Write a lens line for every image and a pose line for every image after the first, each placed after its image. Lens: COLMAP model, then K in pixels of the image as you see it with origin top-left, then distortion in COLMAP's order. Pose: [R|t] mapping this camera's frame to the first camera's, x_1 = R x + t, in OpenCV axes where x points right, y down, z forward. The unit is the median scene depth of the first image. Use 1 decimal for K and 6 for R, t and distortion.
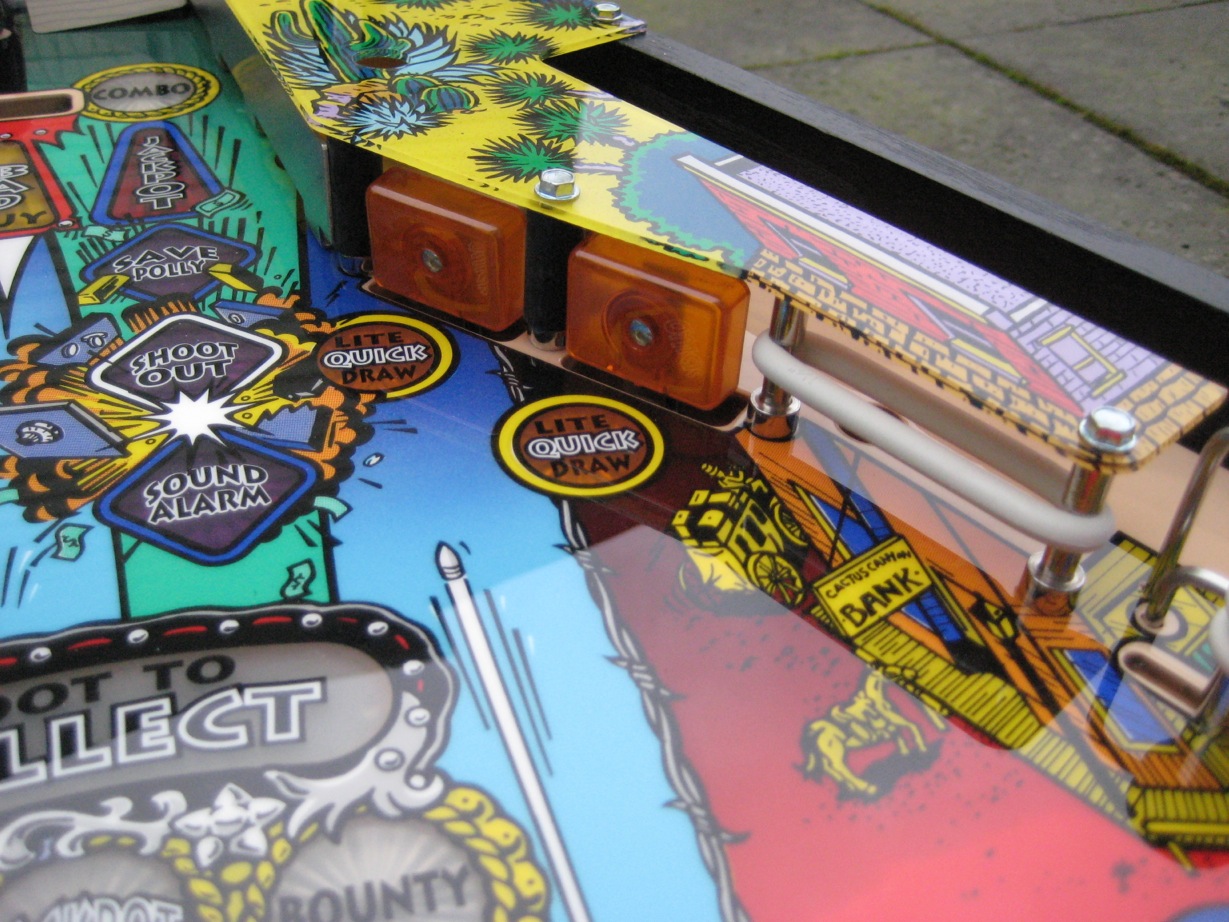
lens RADIAL K [[1281.9, 0, 597.8], [0, 1281.9, 480.0], [0, 0, 1]] dist [-0.158942, 0.196042]
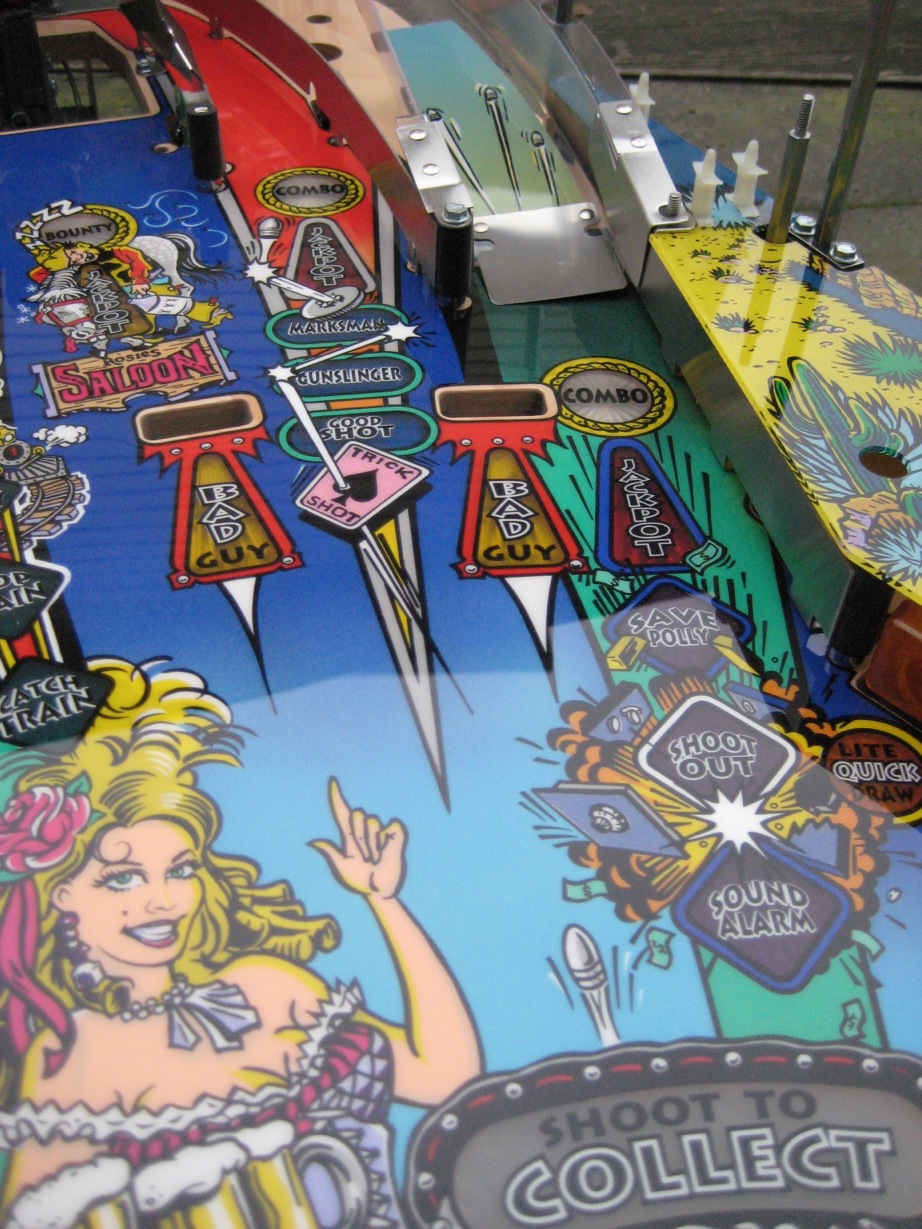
lens RADIAL K [[1281.9, 0, 451.0], [0, 1281.9, 597.1], [0, 0, 1]] dist [-0.158942, 0.196042]
pose [[0.970198, 0.154167, -0.186946, -0.384230], [-0.139254, 0.986111, 0.090517, -0.323640], [0.198304, -0.061787, 0.978191, -0.196085]]
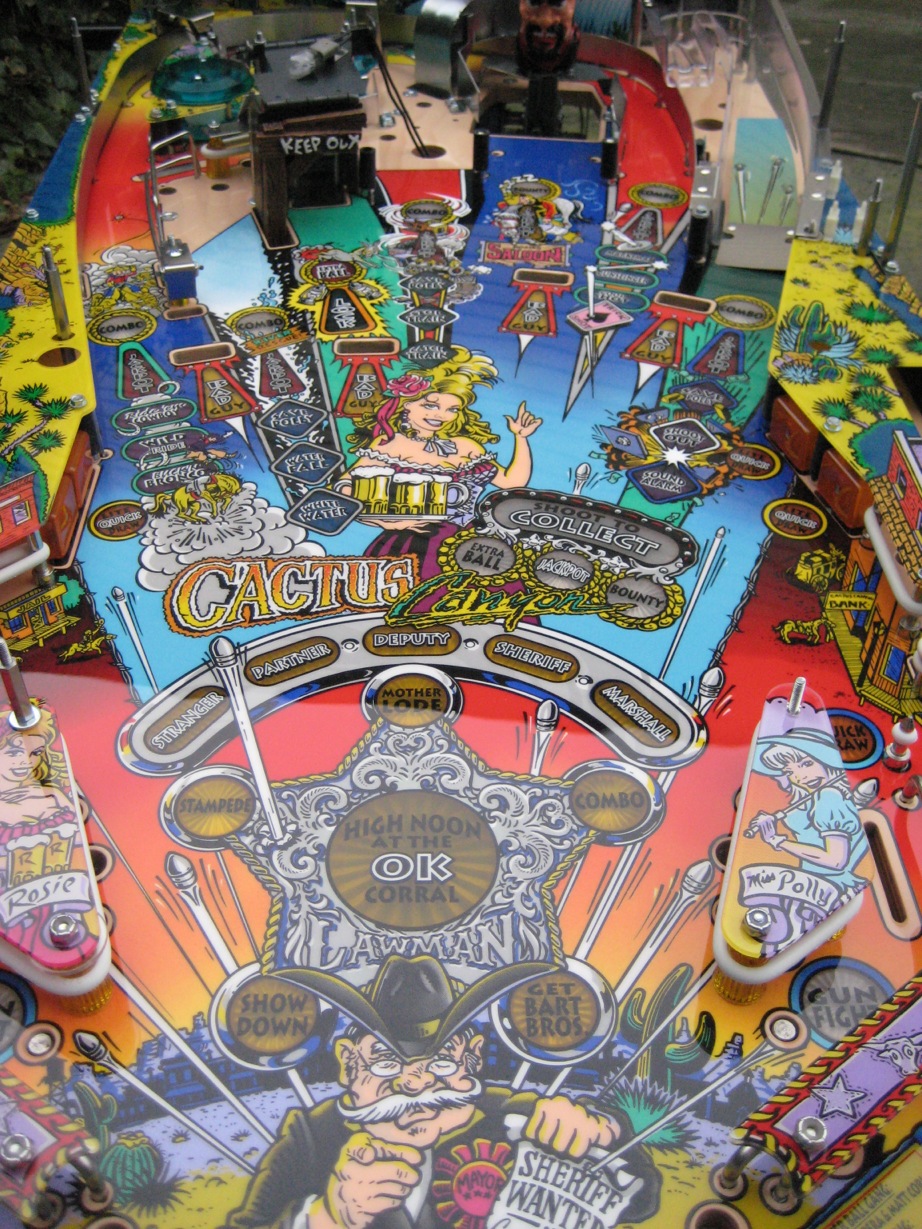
lens RADIAL K [[1281.9, 0, 451.0], [0, 1281.9, 597.1], [0, 0, 1]] dist [-0.158942, 0.196042]
pose [[0.748102, 0.405338, -0.525399, 0.881665], [-0.387643, 0.909563, 0.149760, 0.002035], [0.538587, 0.091632, 0.837572, -1.526234]]
